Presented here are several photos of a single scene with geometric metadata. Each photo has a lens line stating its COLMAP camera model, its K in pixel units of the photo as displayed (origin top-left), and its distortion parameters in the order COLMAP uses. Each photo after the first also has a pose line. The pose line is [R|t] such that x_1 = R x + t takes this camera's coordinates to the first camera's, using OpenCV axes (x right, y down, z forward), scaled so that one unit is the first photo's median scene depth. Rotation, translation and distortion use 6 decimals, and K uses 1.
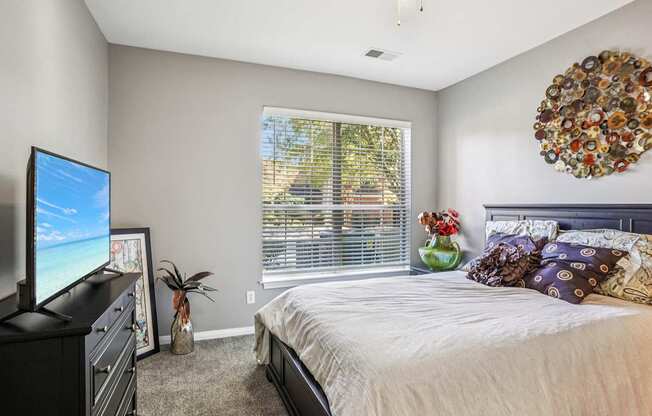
lens RADIAL K [[340.6, 0, 319.2], [0, 340.6, 207.4], [0, 0, 1]] dist [-0.051585, 0.029206]
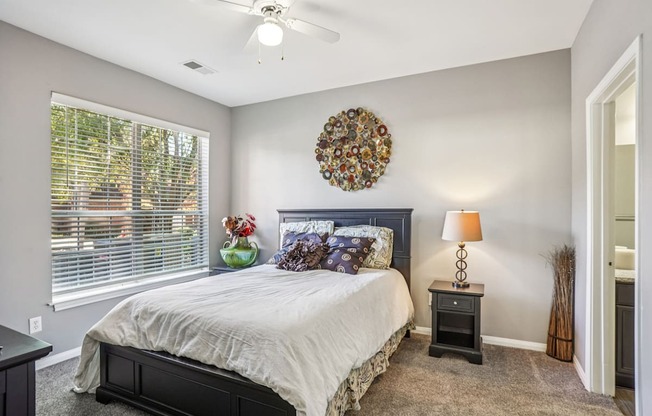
lens RADIAL K [[340.6, 0, 319.2], [0, 340.6, 207.4], [0, 0, 1]] dist [-0.051585, 0.029206]
pose [[0.767744, 0.002137, 0.640754, -0.260773], [0.008672, 0.999868, -0.013725, 0.003899], [-0.640698, 0.016094, 0.767624, -0.060094]]
